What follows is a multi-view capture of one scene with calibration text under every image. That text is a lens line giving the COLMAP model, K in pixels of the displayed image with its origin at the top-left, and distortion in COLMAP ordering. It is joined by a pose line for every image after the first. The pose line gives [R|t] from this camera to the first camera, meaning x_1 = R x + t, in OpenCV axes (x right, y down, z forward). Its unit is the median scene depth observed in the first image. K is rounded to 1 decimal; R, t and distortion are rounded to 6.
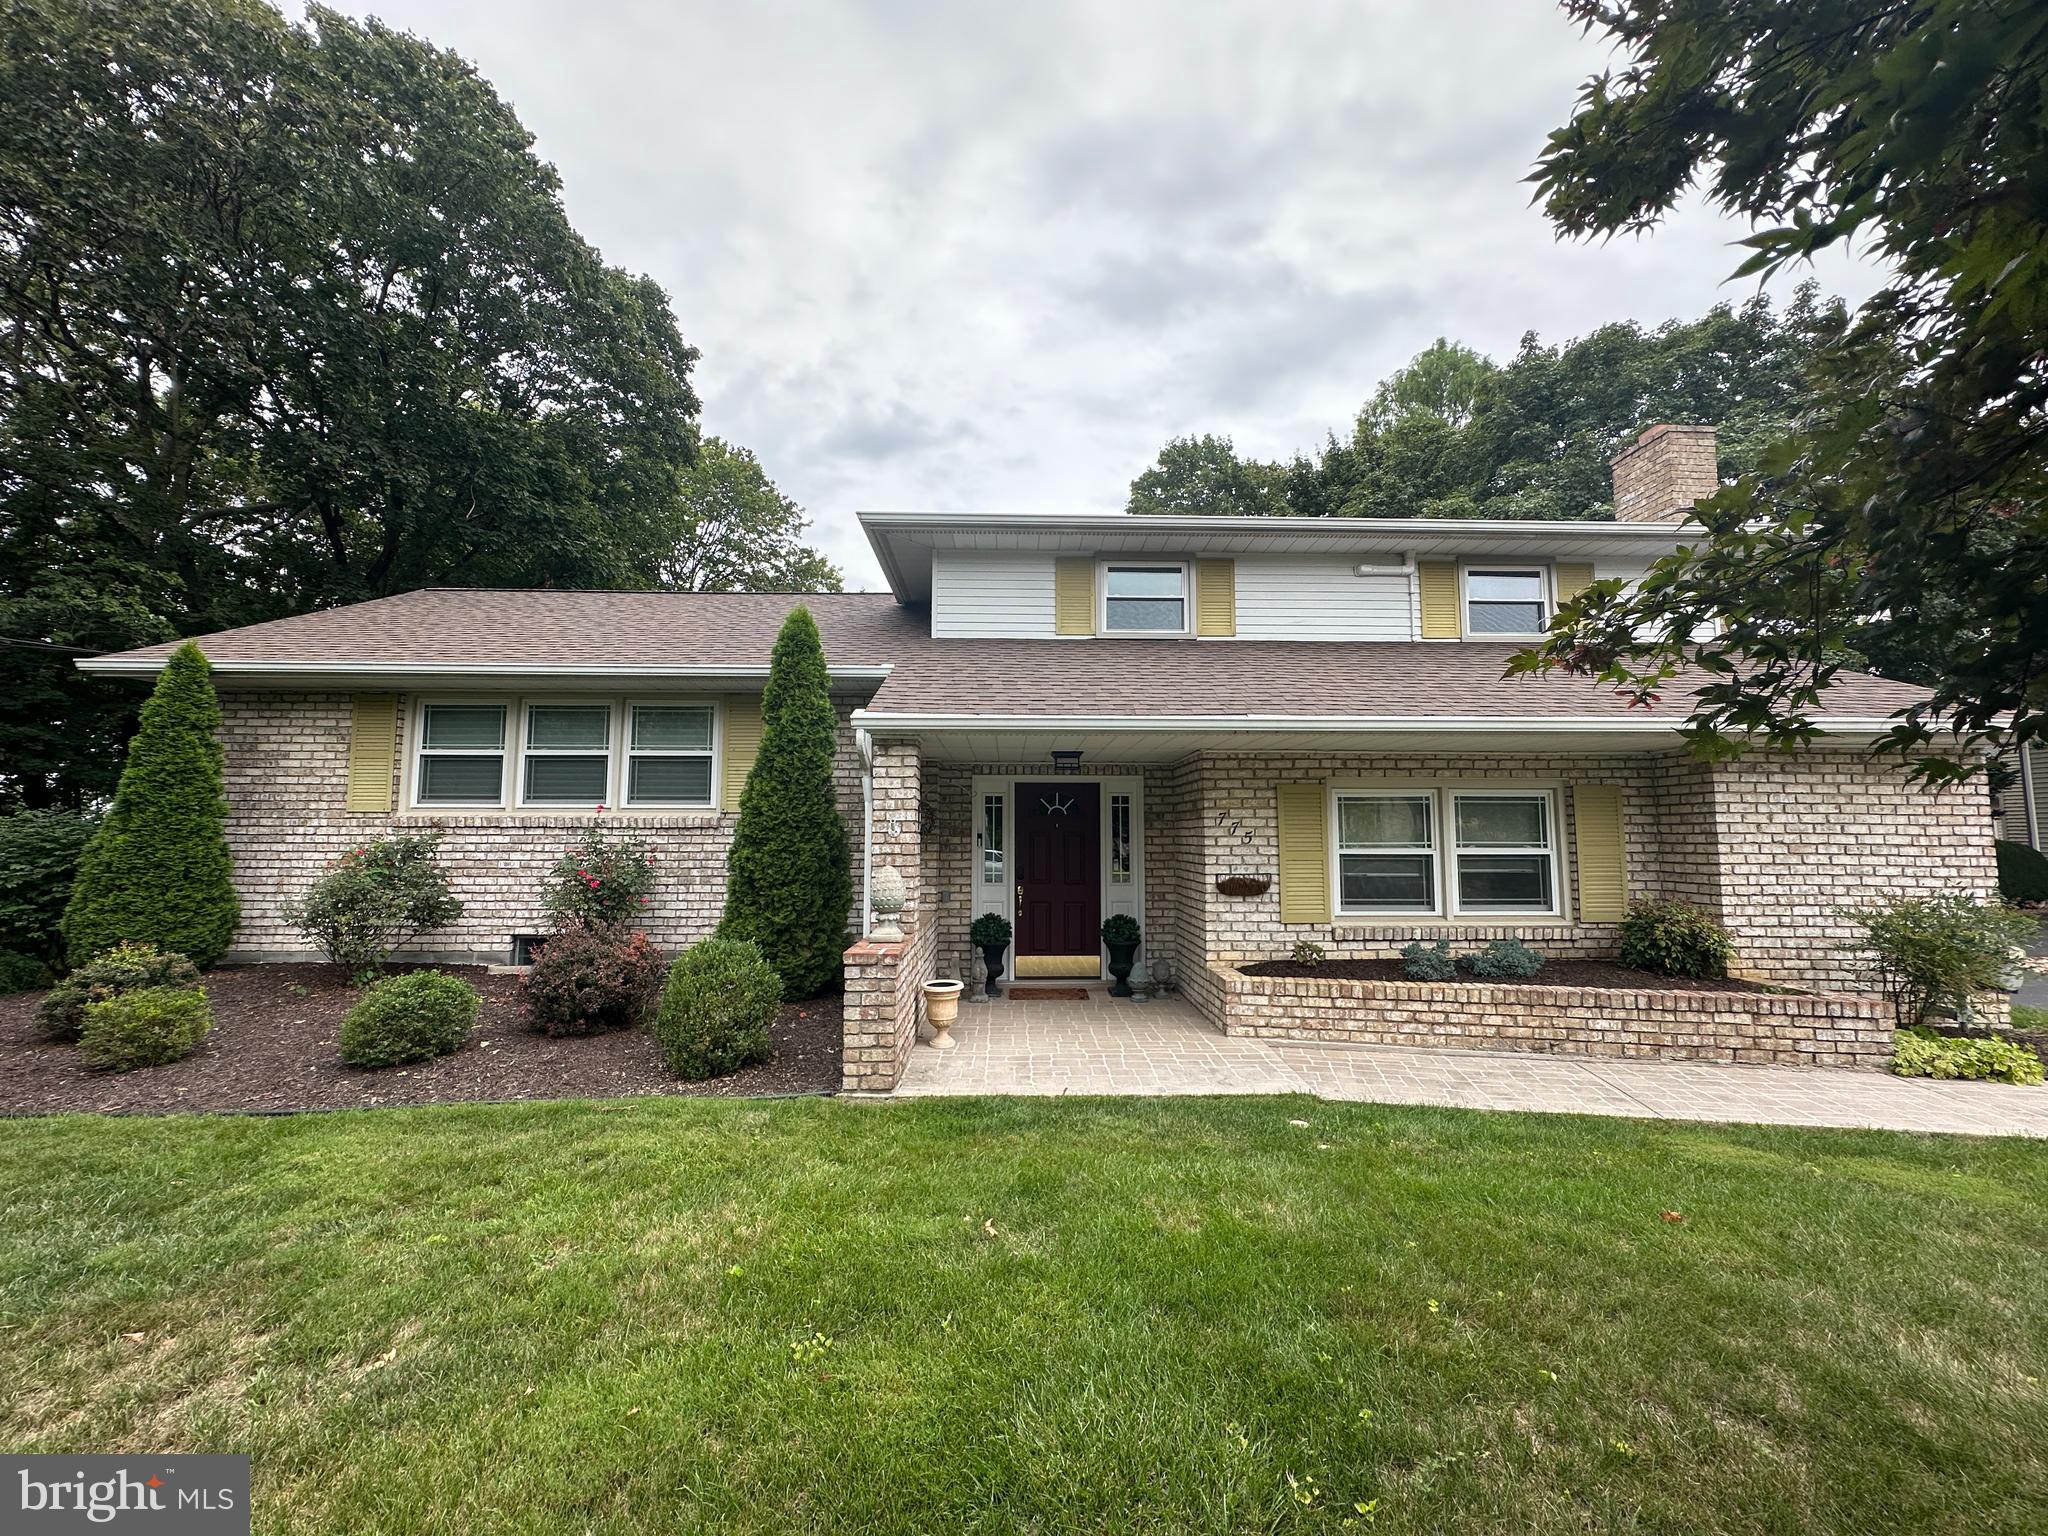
lens RADIAL K [[814.4, 0, 1027.9], [0, 814.4, 763.0], [0, 0, 1]] dist [-0.006829, 0.001357]
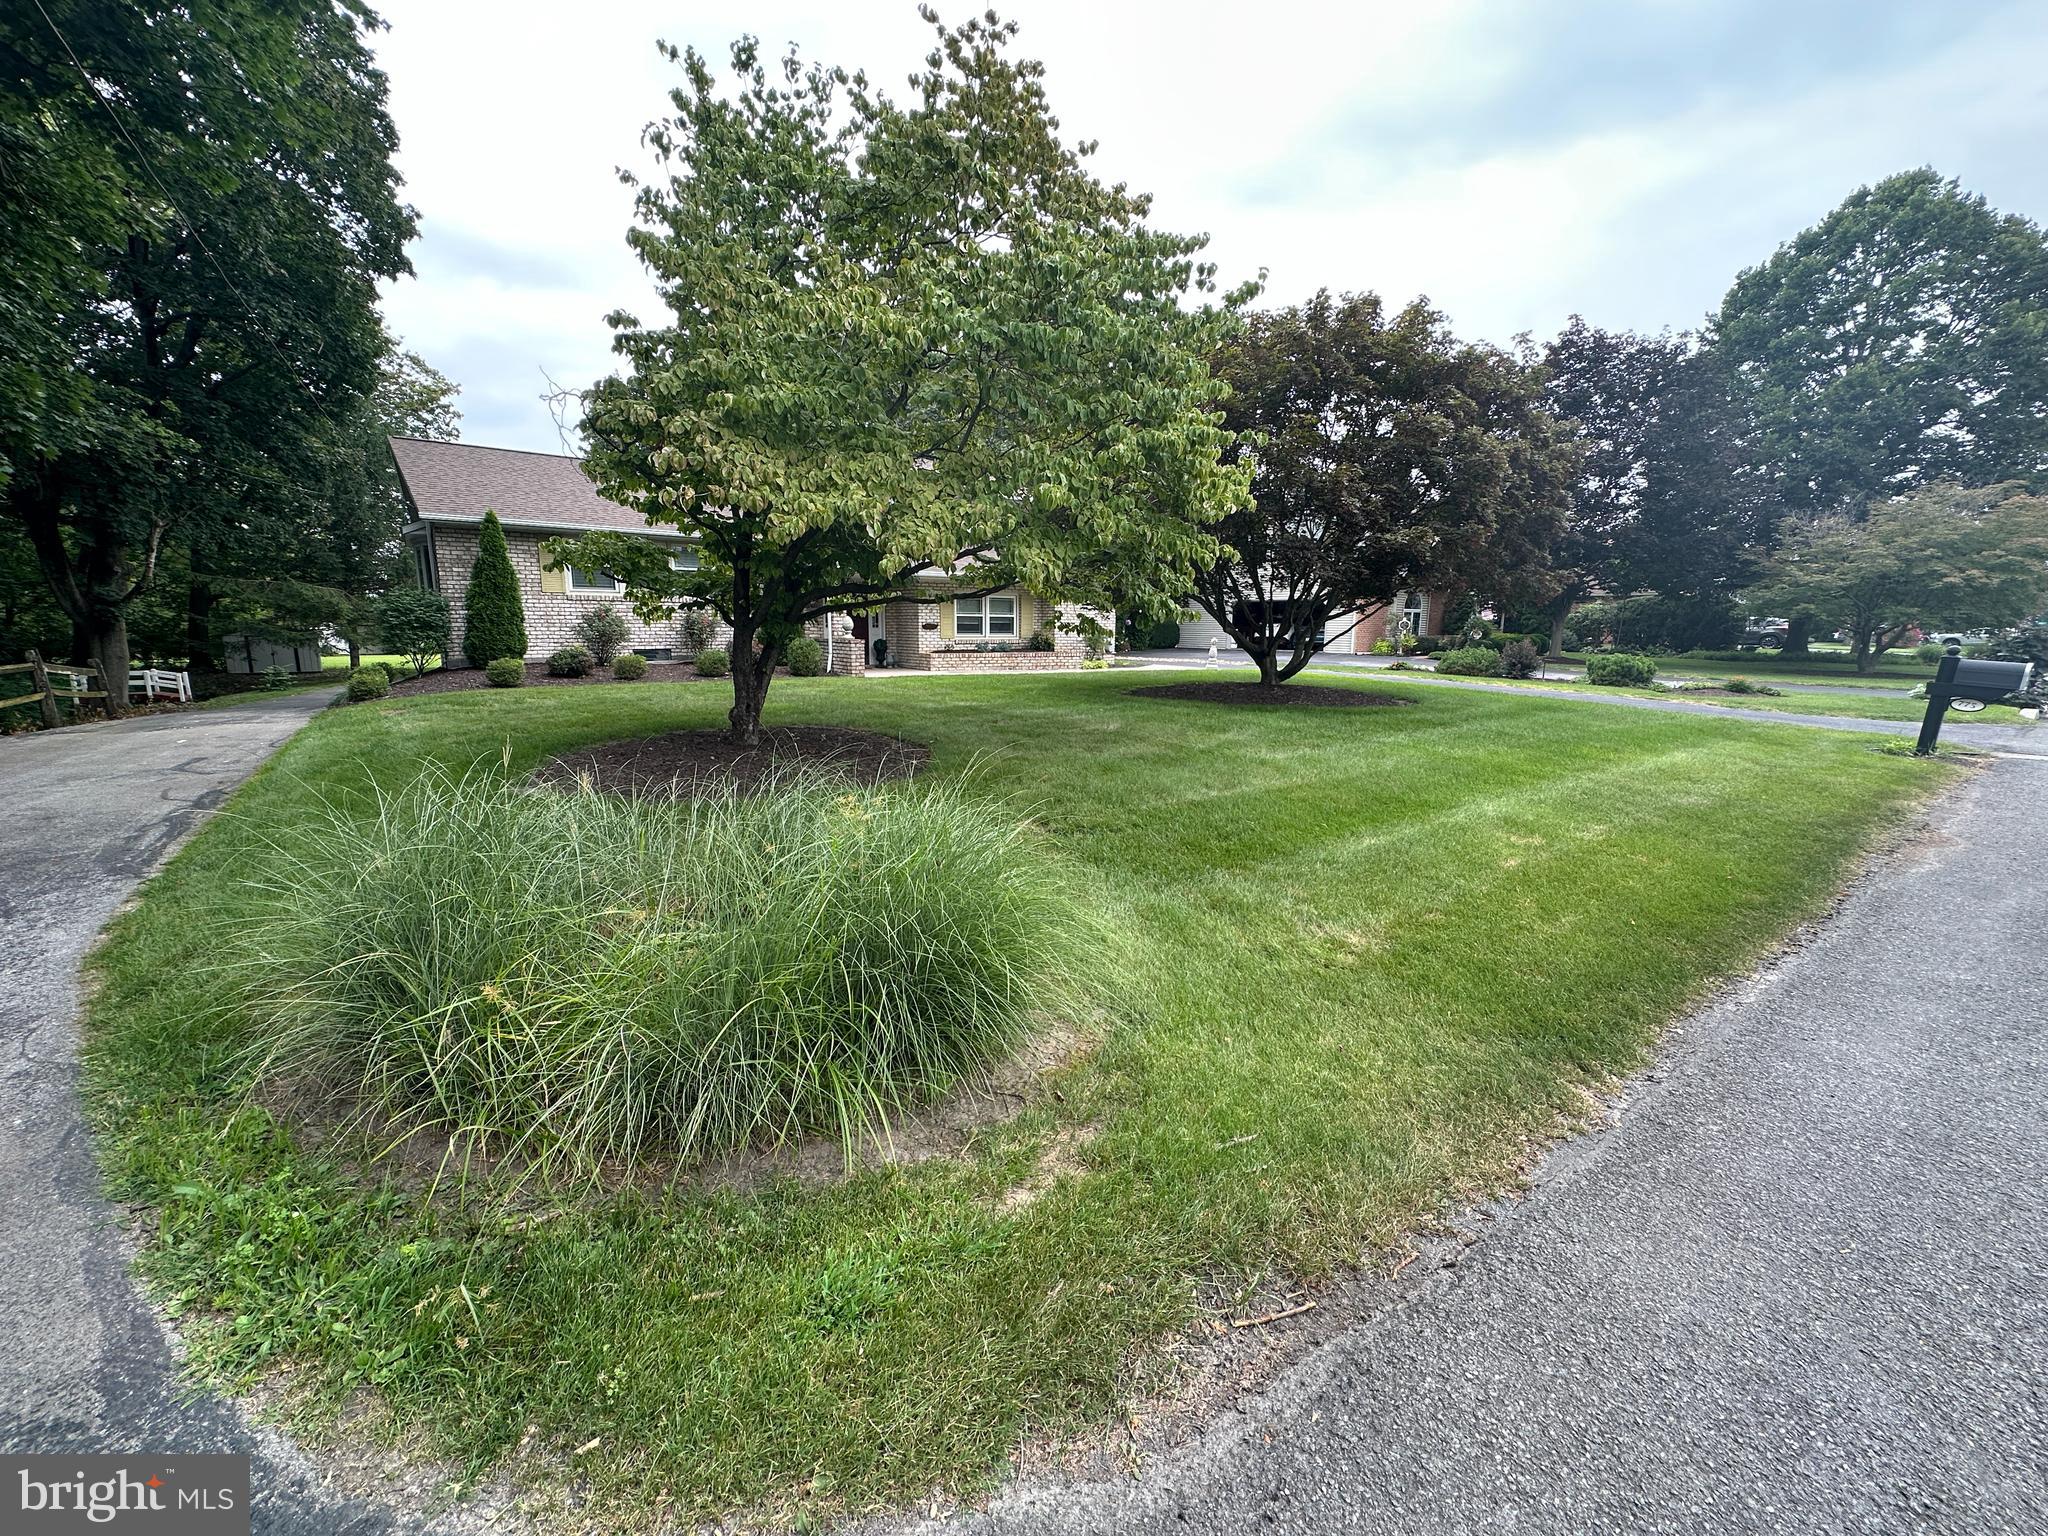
lens RADIAL K [[814.4, 0, 1029.1], [0, 814.4, 771.9], [0, 0, 1]] dist [-0.006829, 0.001357]
pose [[0.819032, -0.096979, 0.565492, -1.176586], [-0.057636, 0.966719, 0.249264, -0.098848], [-0.570845, -0.236748, 0.786184, -1.691131]]
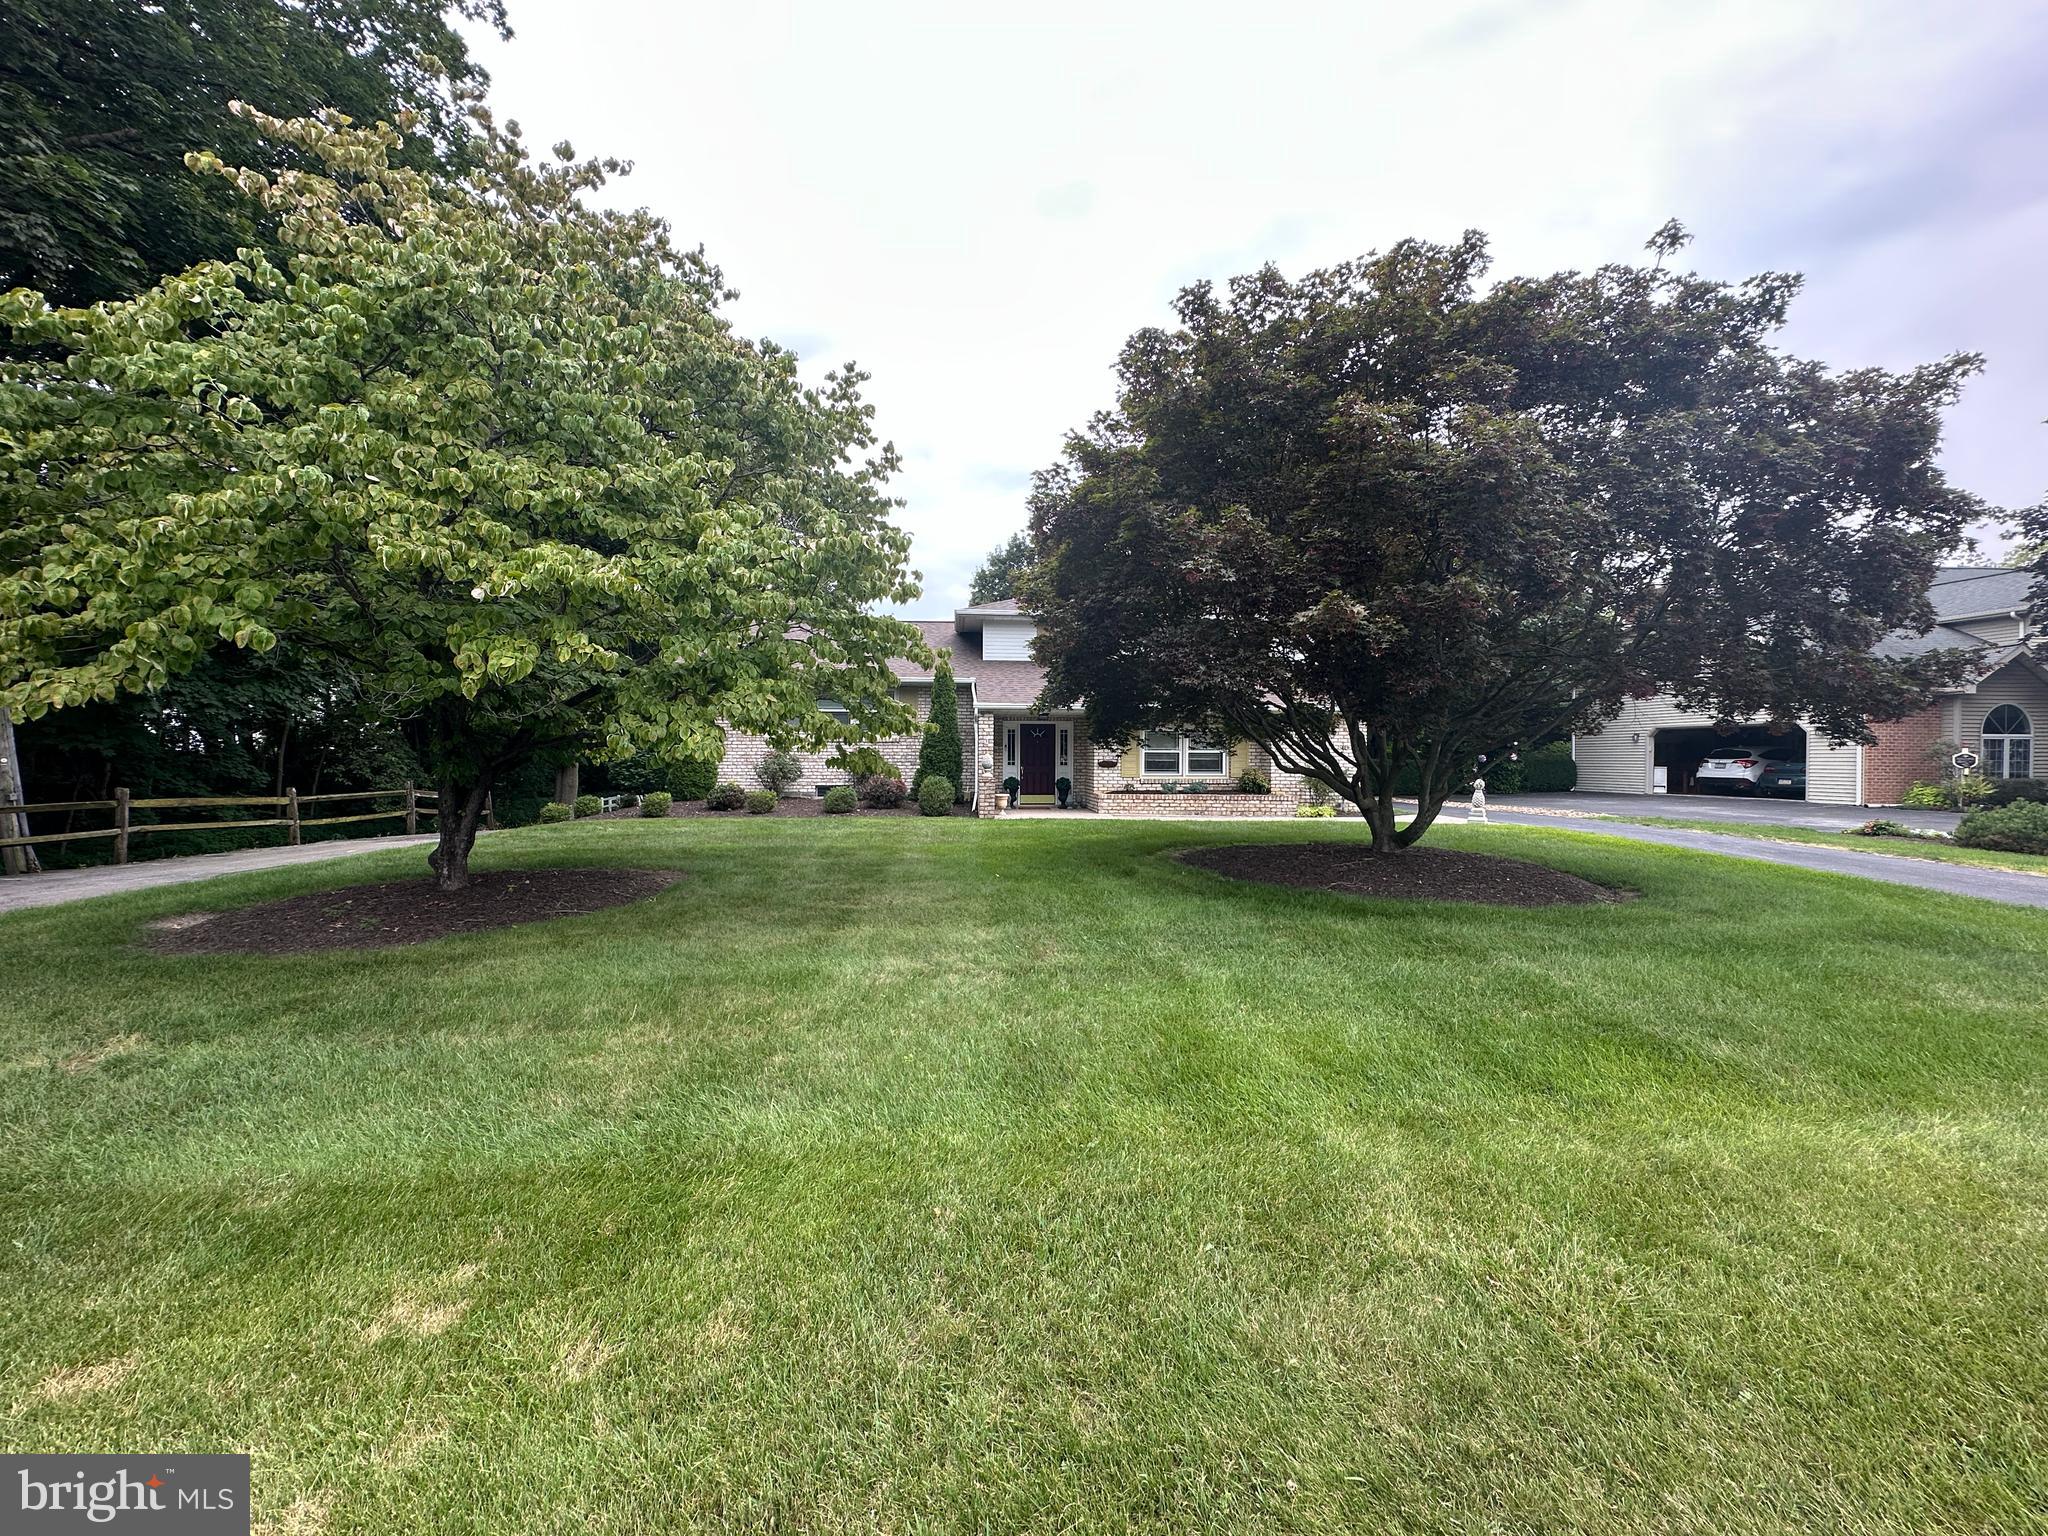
lens RADIAL K [[814.4, 0, 1026.1], [0, 814.4, 760.0], [0, 0, 1]] dist [-0.006829, 0.001357]
pose [[0.998288, 0.002243, 0.058441, -0.163557], [-0.007515, 0.995901, 0.090138, -0.102087], [-0.057999, -0.090423, 0.994213, -1.649736]]
